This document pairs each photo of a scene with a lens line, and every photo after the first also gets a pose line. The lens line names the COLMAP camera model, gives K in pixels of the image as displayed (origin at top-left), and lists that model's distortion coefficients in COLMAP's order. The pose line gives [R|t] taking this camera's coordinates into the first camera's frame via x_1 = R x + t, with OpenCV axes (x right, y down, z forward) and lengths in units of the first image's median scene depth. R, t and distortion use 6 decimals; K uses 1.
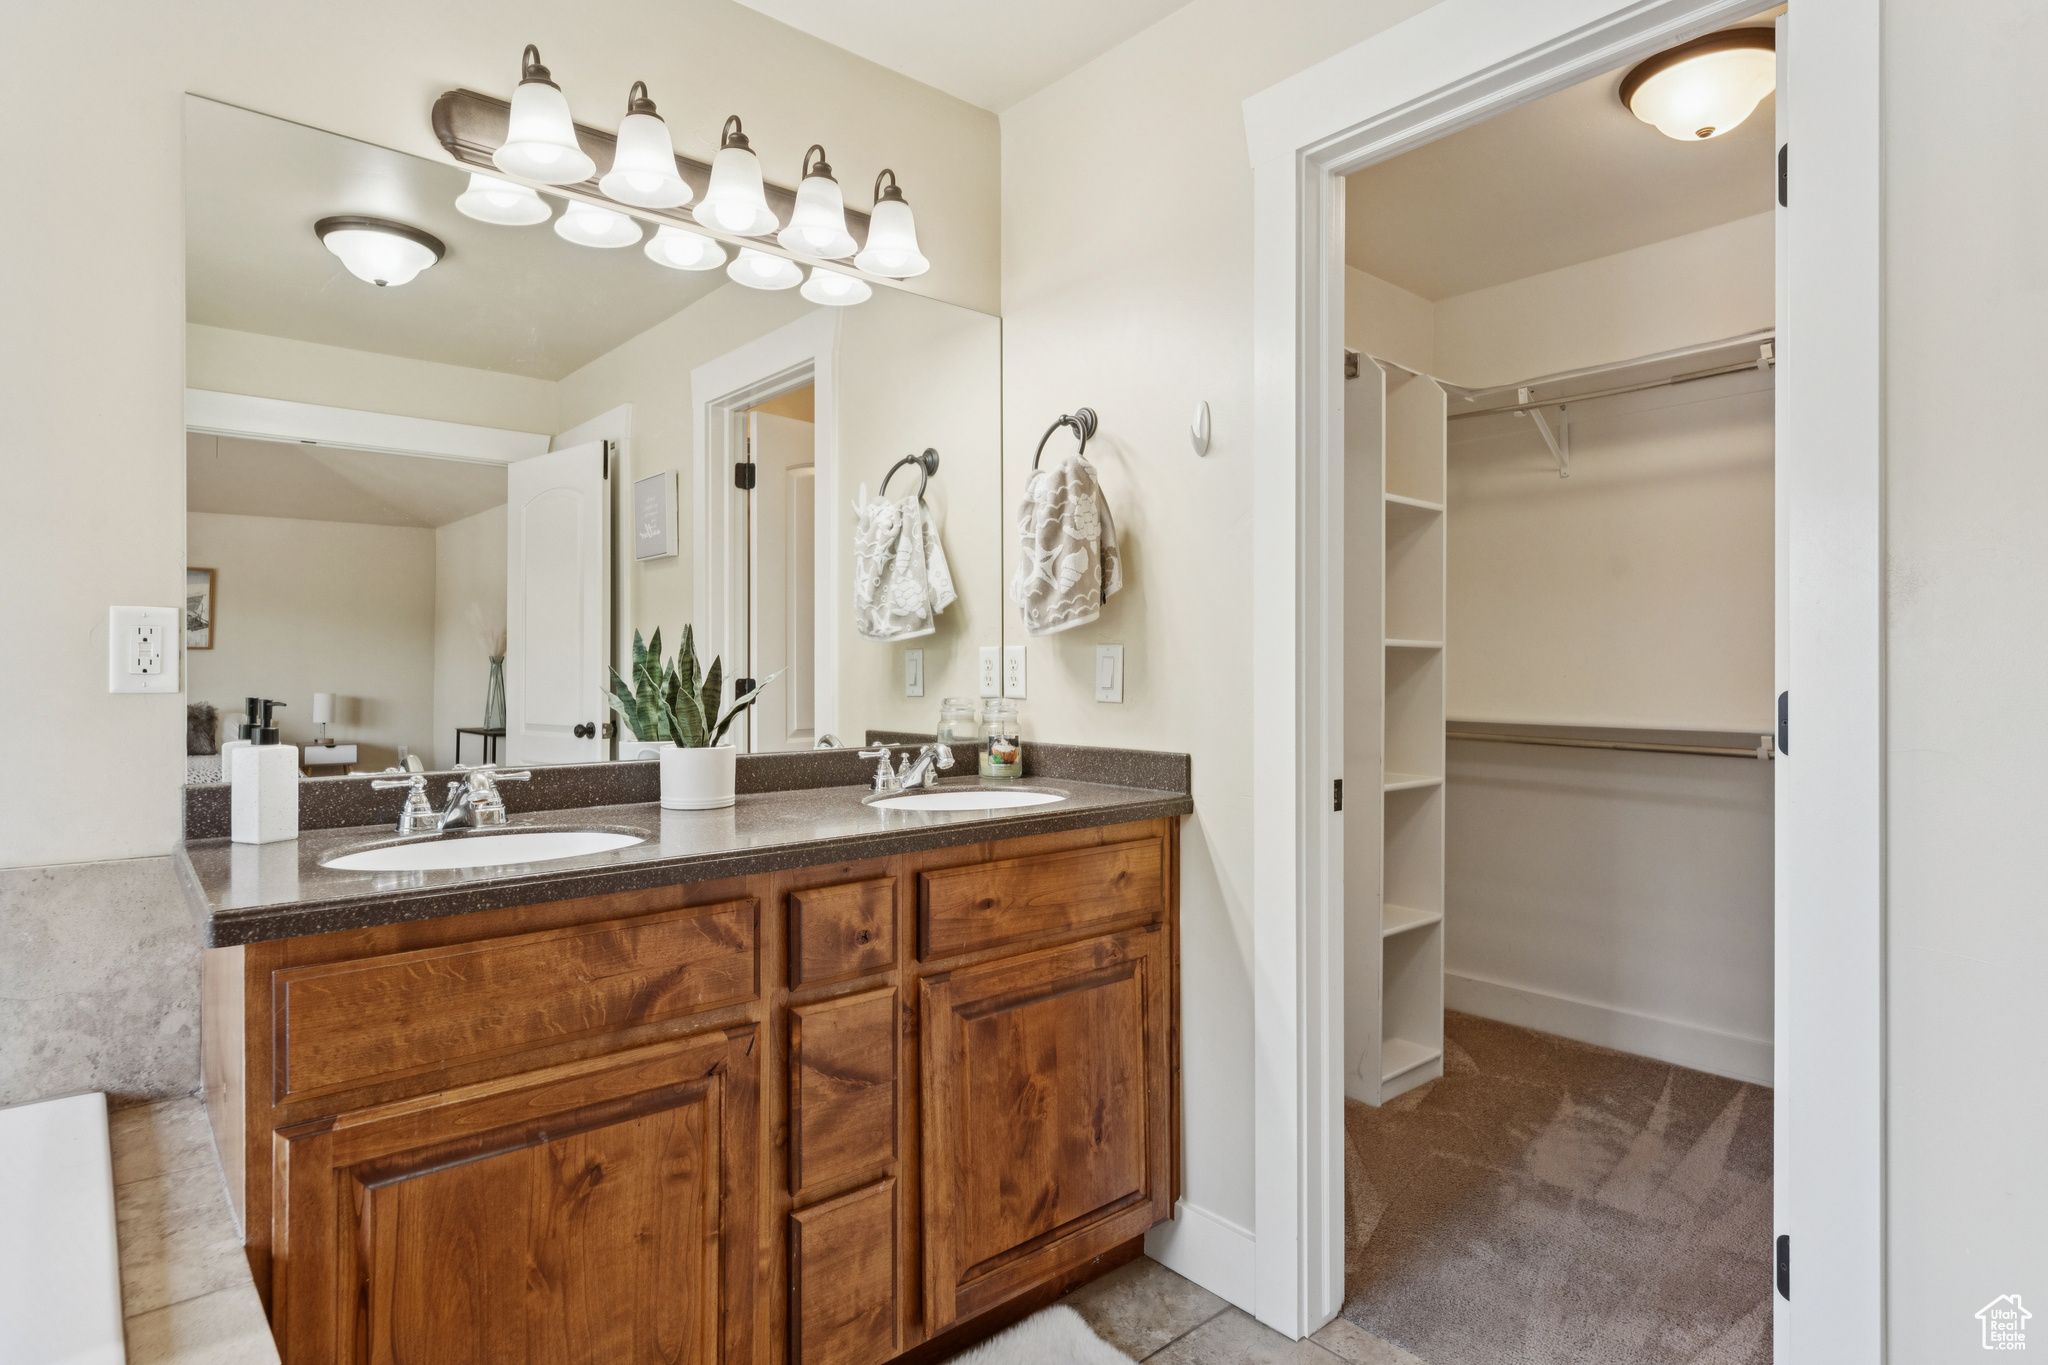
lens RADIAL K [[1084.8, 0, 1023.5], [0, 1084.8, 661.2], [0, 0, 1]] dist [0.000541, -0.000180]
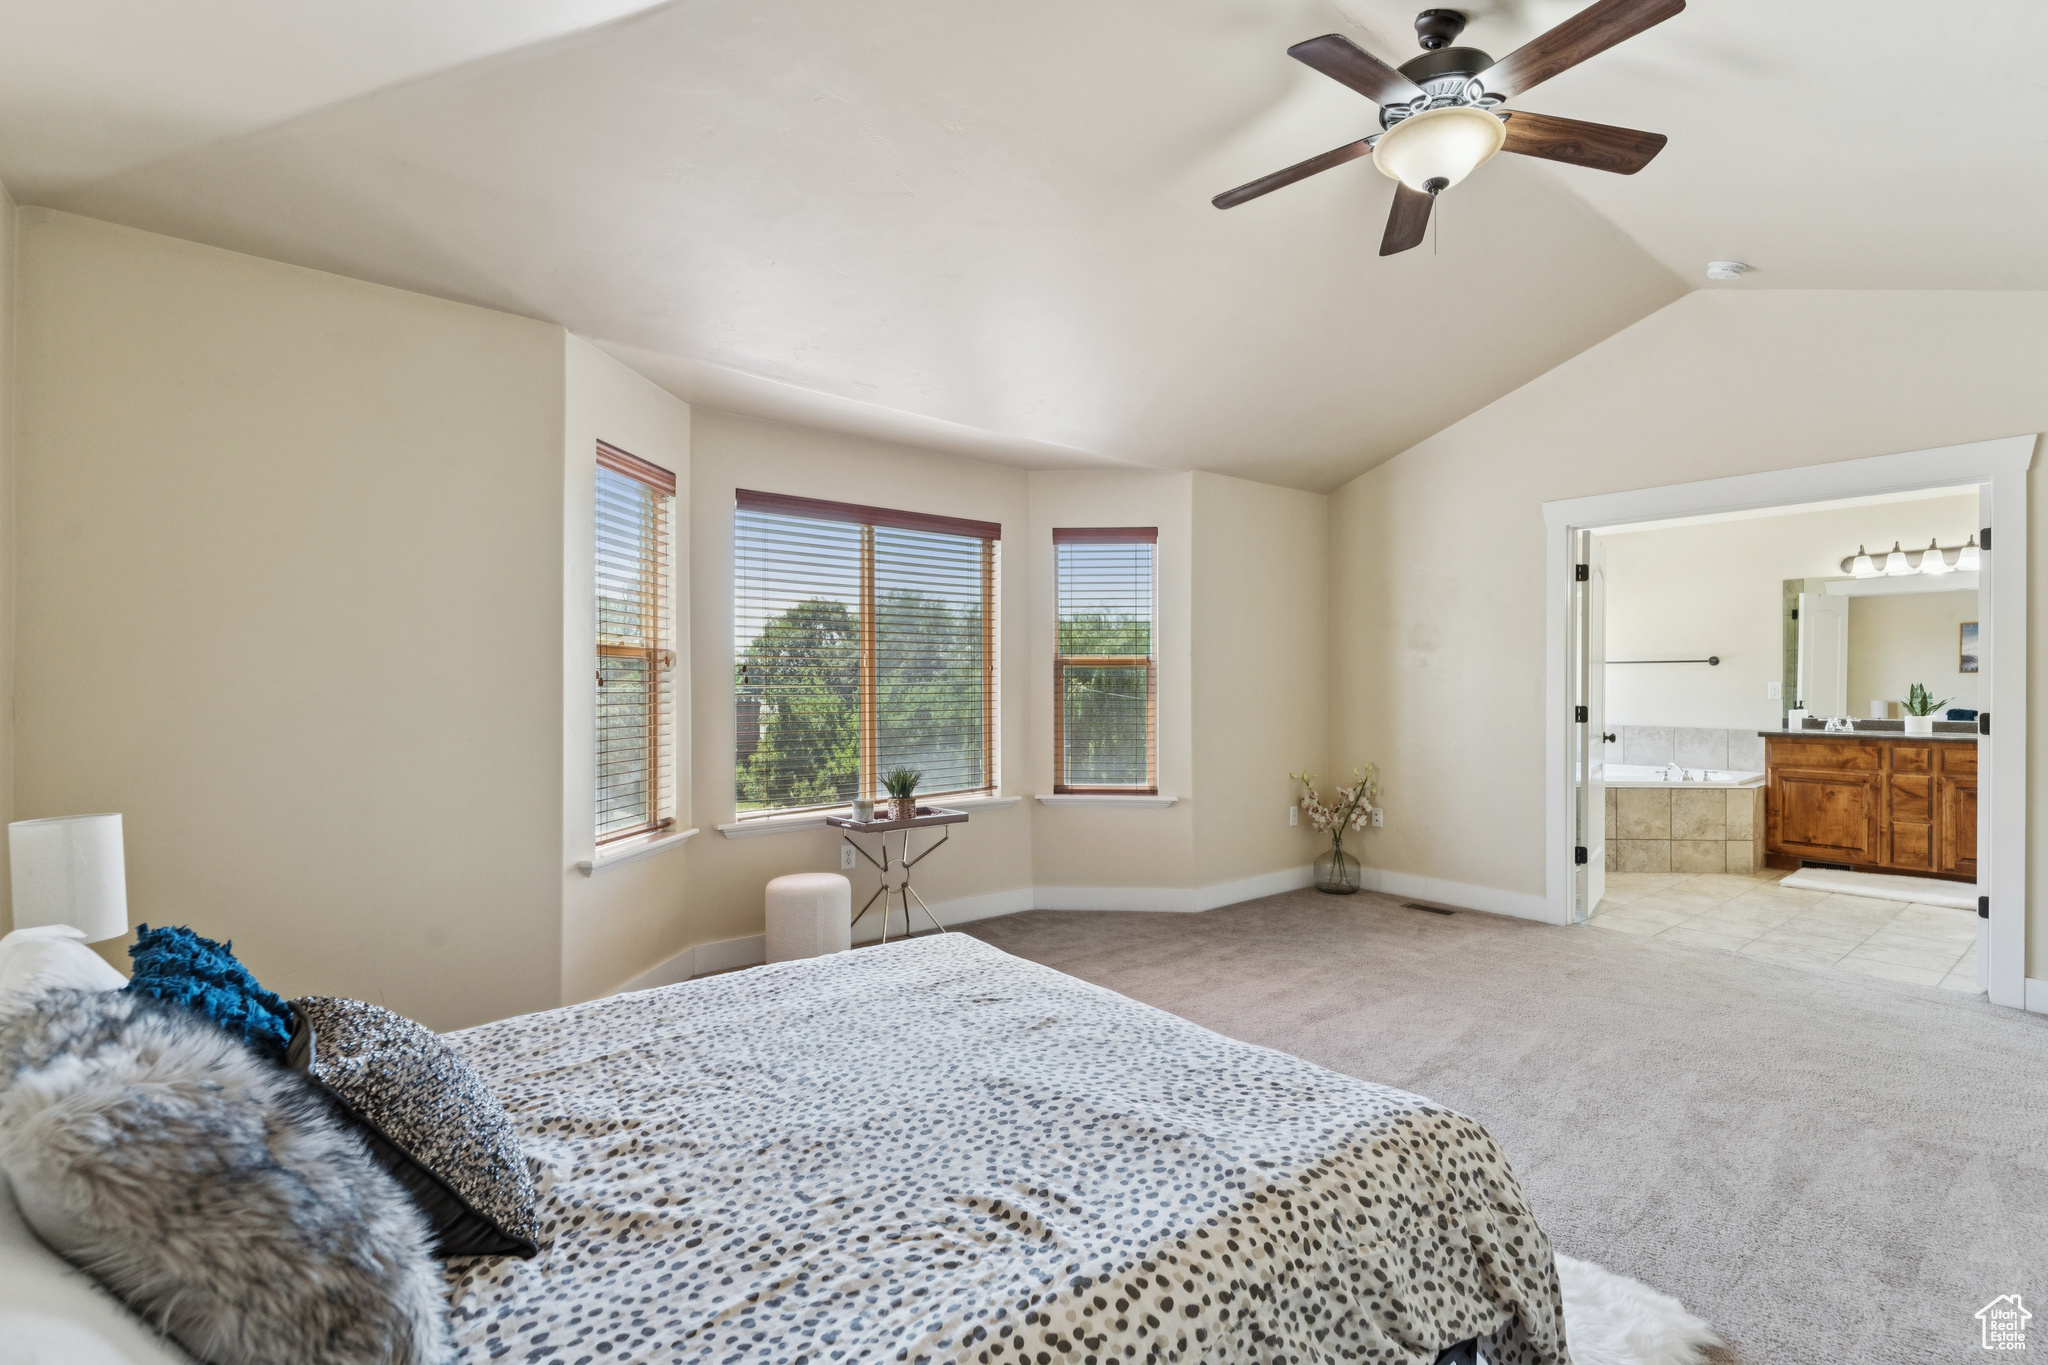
lens RADIAL K [[924.0, 0, 1024.0], [0, 924.0, 682.5], [0, 0, 1]] dist [0.000117, -0.000022]
pose [[-0.042734, 0.000036, -0.999086, 3.654687], [0.002401, 0.999997, -0.000067, -0.053776], [0.999084, -0.002402, -0.042734, -2.324689]]
